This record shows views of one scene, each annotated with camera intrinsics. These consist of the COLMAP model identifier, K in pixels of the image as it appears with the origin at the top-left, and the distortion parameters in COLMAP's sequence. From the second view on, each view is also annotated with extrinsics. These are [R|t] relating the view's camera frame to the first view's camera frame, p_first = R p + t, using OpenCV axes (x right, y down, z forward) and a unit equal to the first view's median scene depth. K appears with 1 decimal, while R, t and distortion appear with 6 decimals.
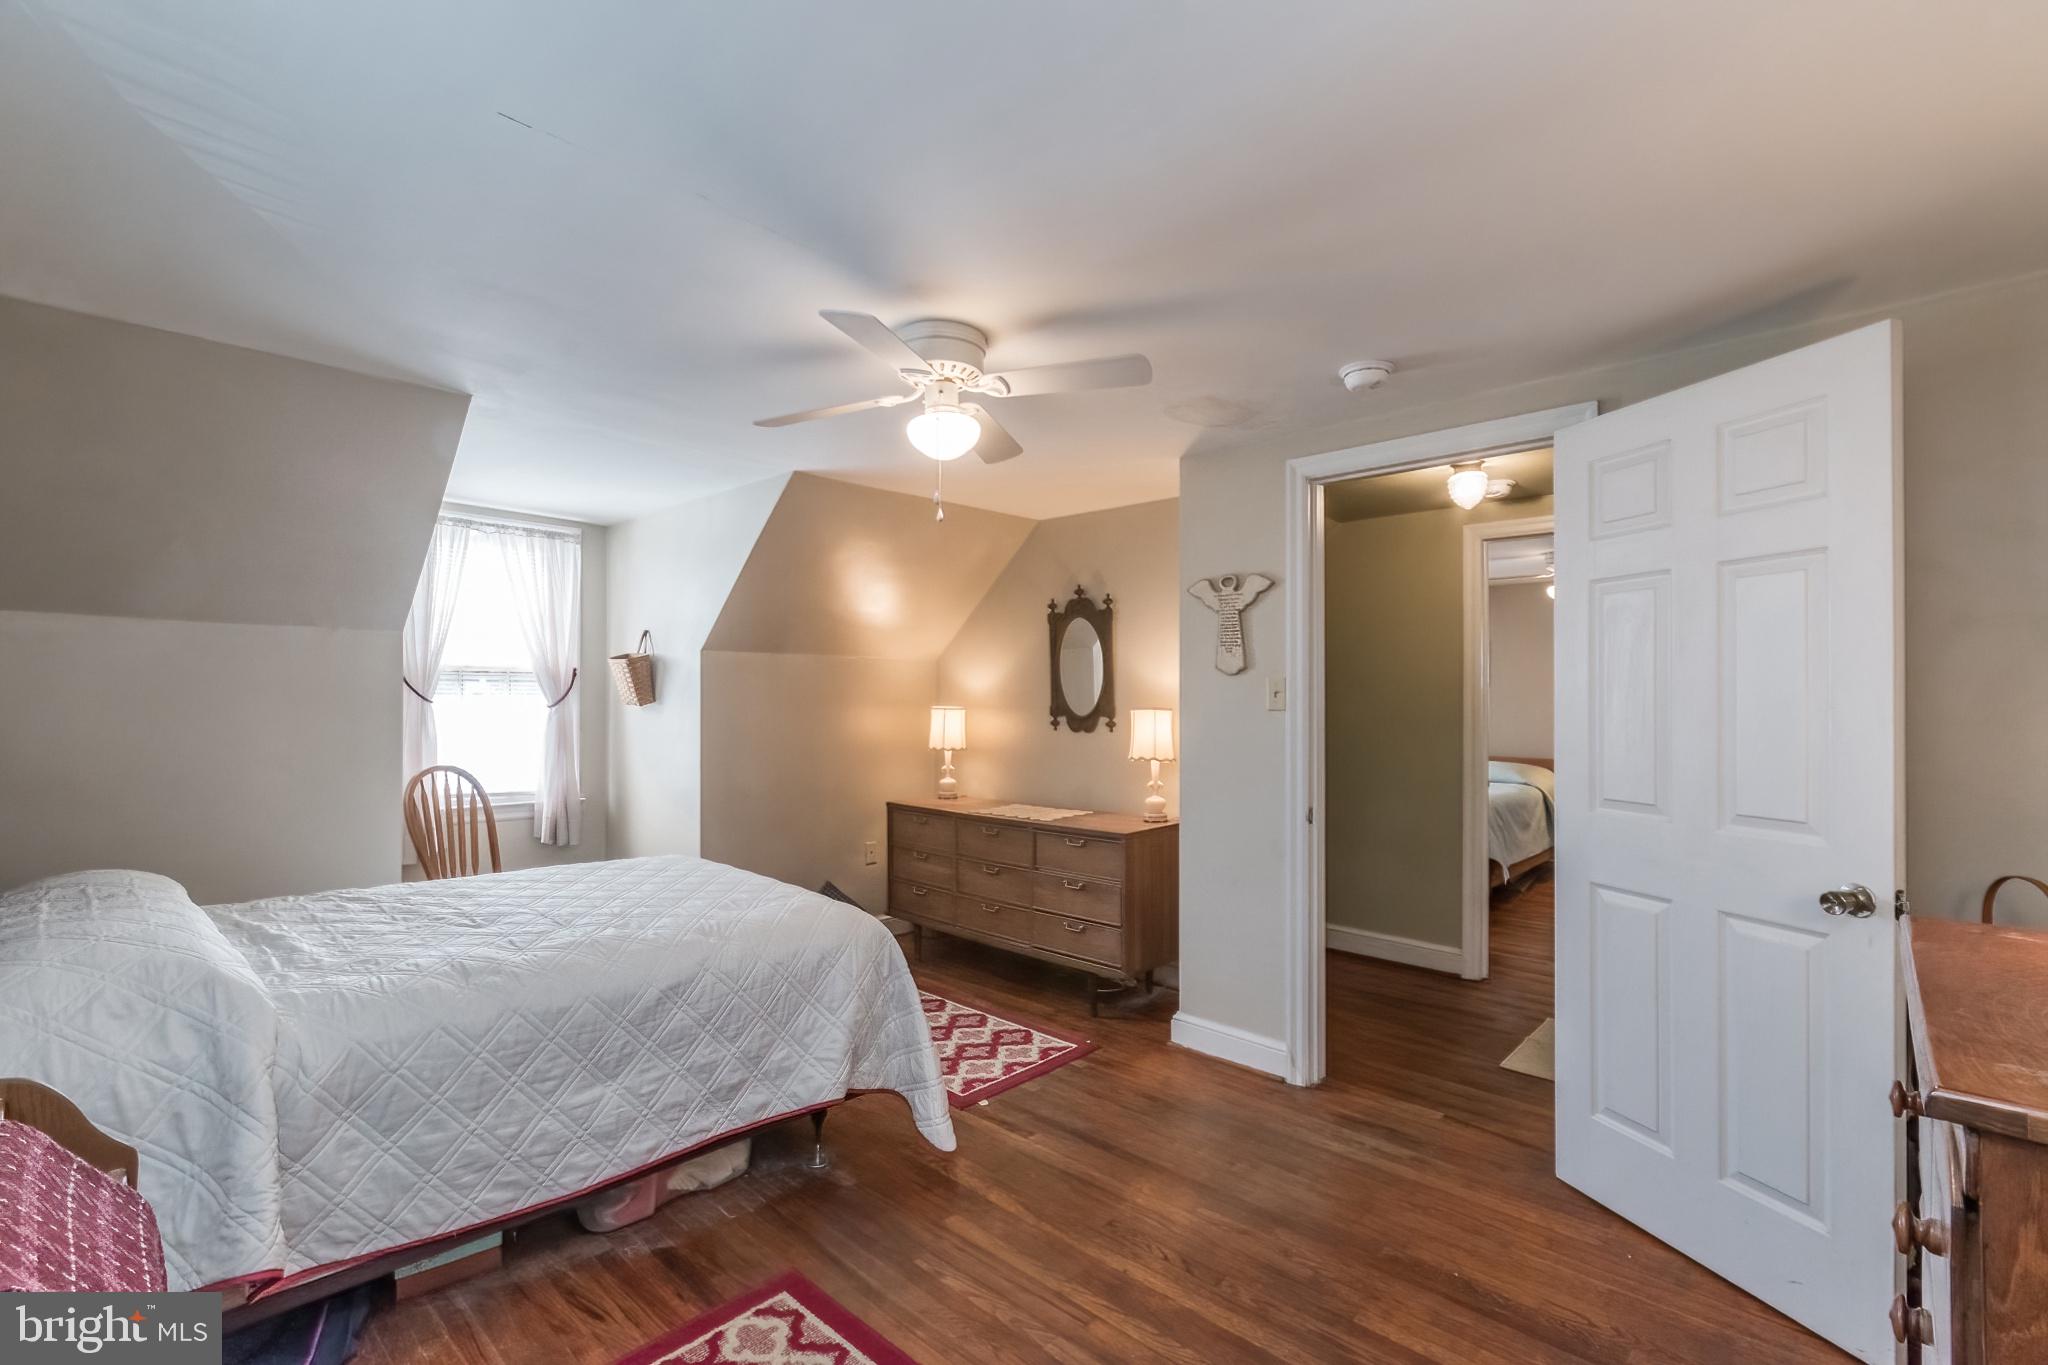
lens RADIAL K [[897.1, 0, 1024.0], [0, 897.1, 682.5], [0, 0, 1]] dist [0.000165, -0.000269]
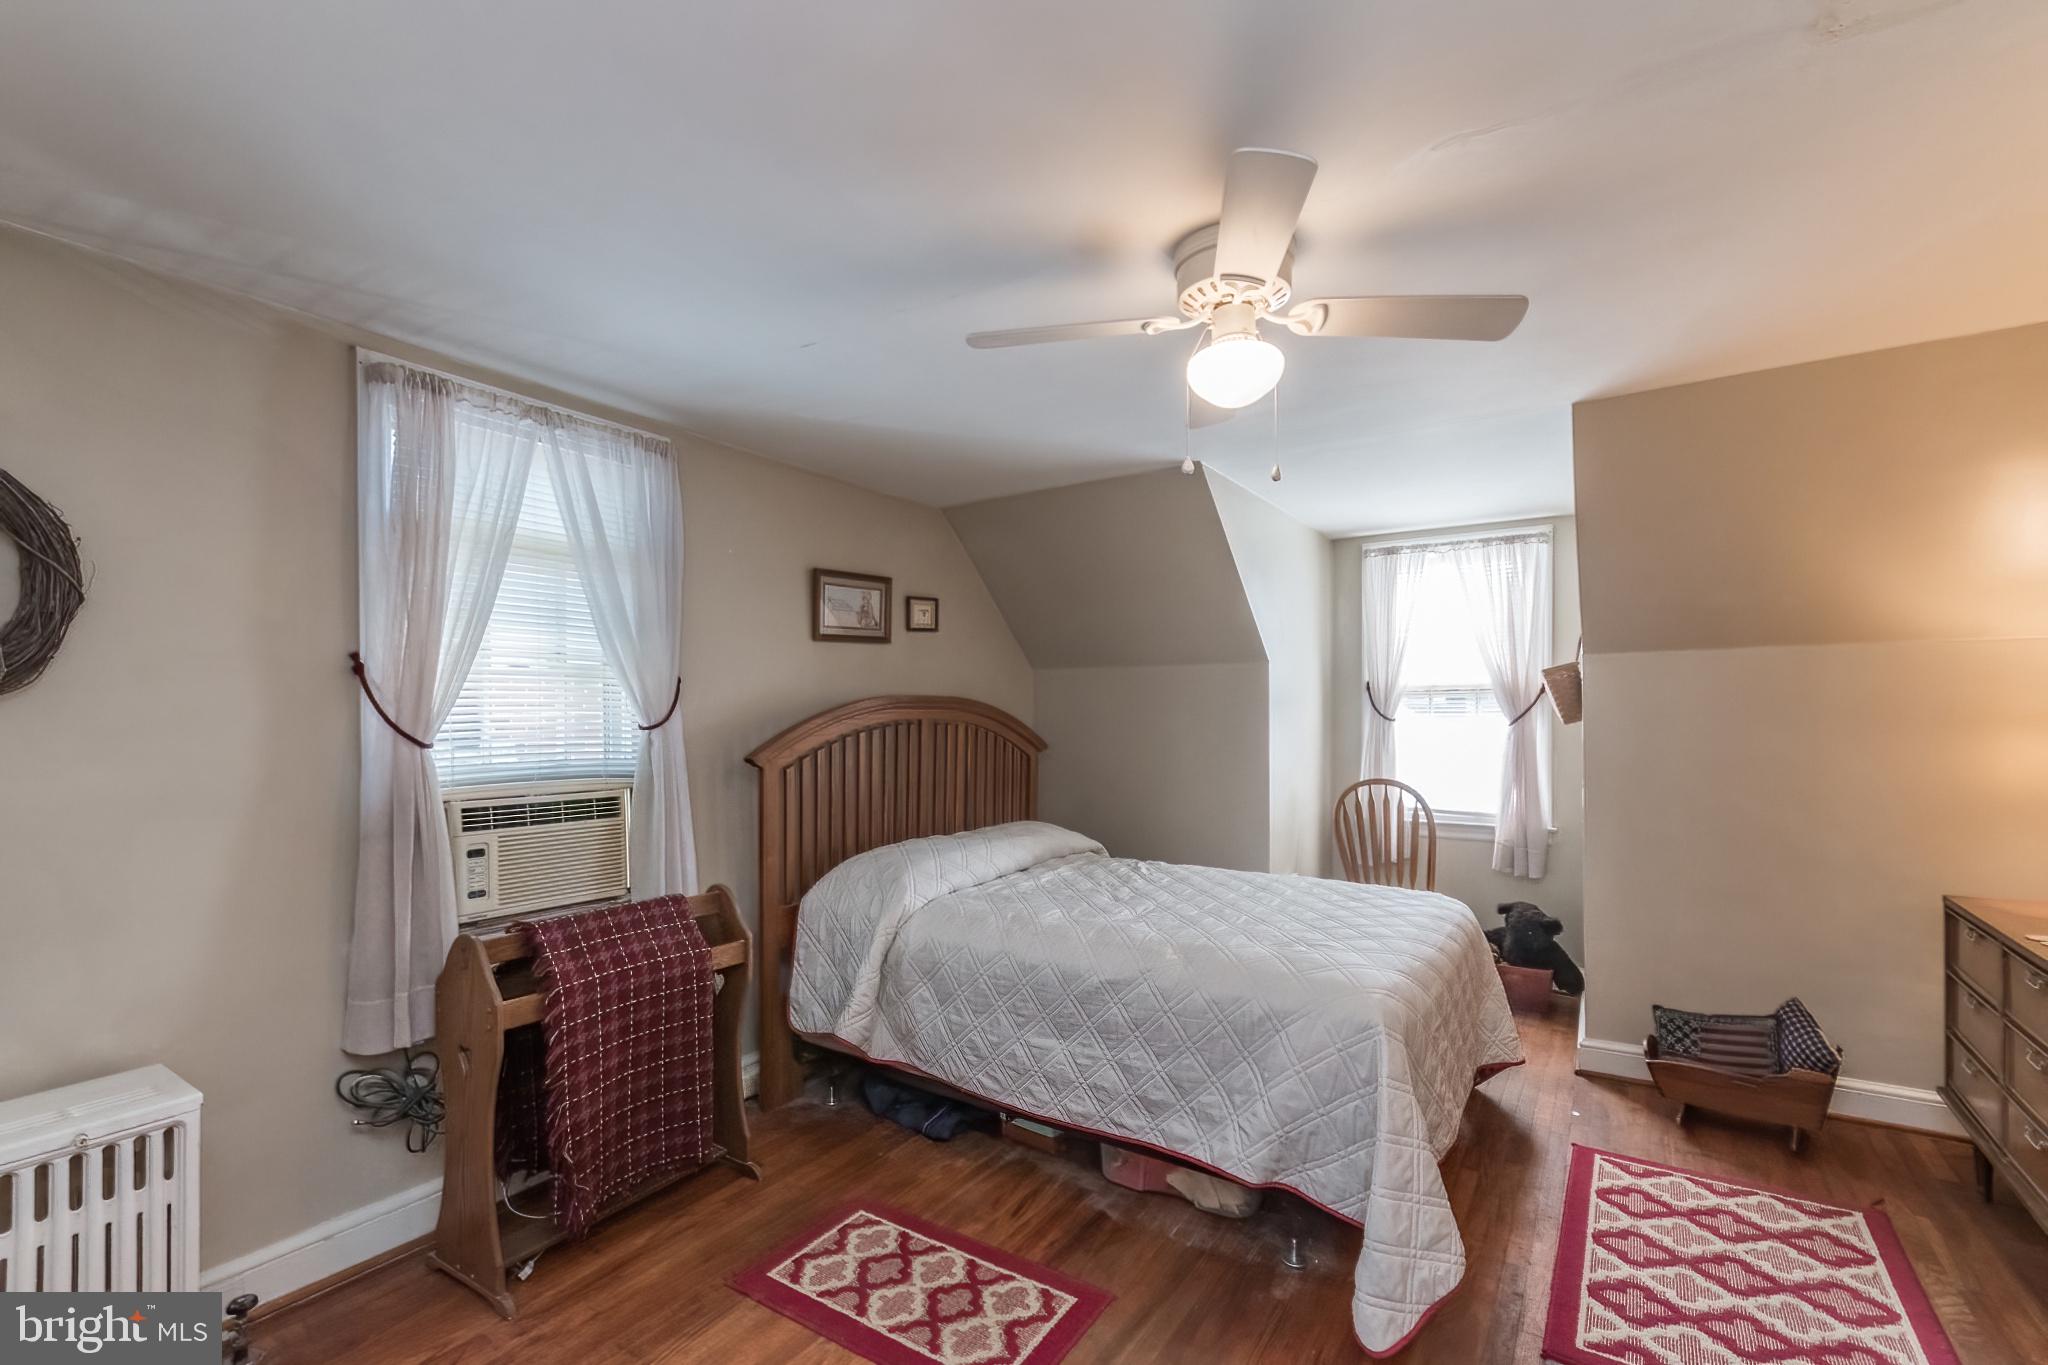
lens RADIAL K [[921.1, 0, 1023.2], [0, 921.1, 722.6], [0, 0, 1]] dist [0.003302, 0.000407]
pose [[0.164444, 0.000516, -0.986386, 0.620059], [0.024309, 0.999694, 0.004576, 0.014856], [0.986087, -0.024731, 0.164382, 0.641946]]
